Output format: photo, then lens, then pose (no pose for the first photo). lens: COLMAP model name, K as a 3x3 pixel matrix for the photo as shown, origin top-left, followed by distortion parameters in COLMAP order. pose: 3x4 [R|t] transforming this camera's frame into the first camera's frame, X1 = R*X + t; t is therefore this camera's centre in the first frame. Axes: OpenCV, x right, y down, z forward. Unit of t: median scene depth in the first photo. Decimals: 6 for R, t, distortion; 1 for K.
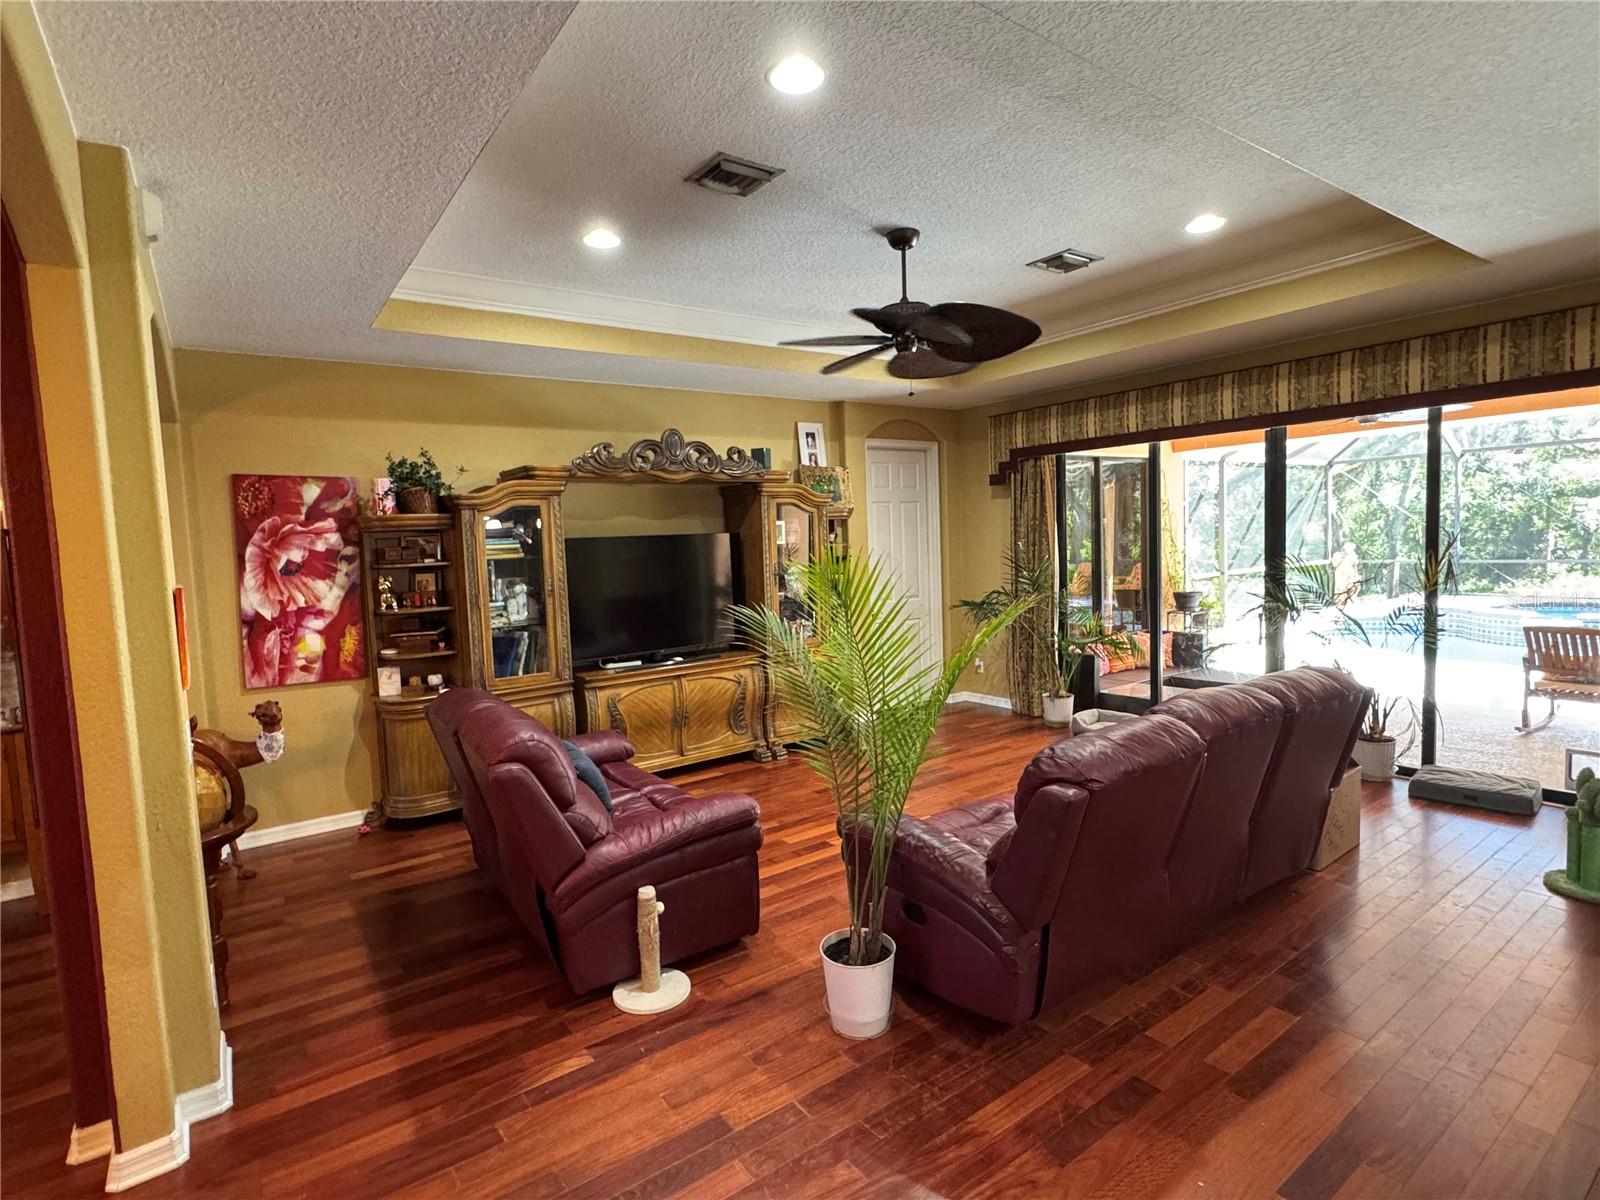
lens RADIAL K [[819.2, 0, 800.0], [0, 819.2, 600.0], [0, 0, 1]] dist [-0.001939, -0.000645]
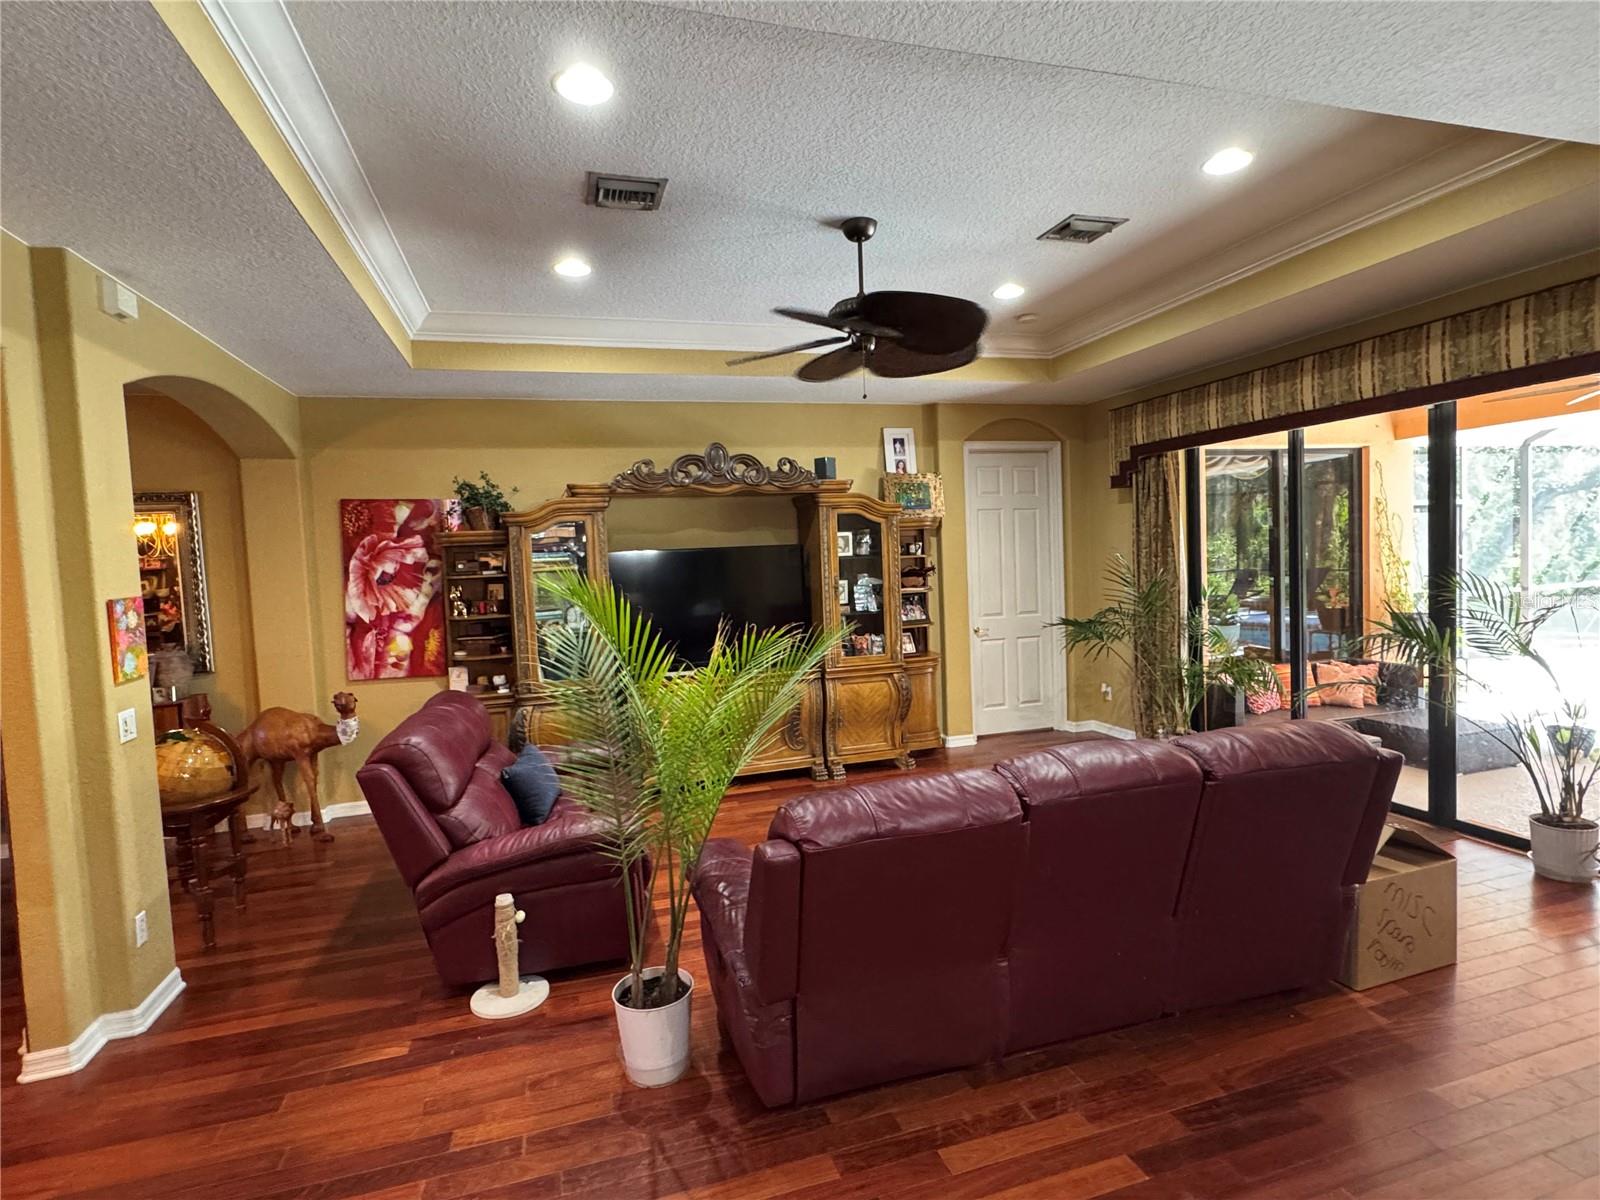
lens RADIAL K [[819.2, 0, 800.0], [0, 819.2, 600.0], [0, 0, 1]] dist [-0.001939, -0.000645]
pose [[0.945414, 0.016517, -0.325453, 0.306052], [-0.018940, 0.999811, -0.004278, -0.014177], [0.325320, 0.010208, 0.945549, 0.088819]]
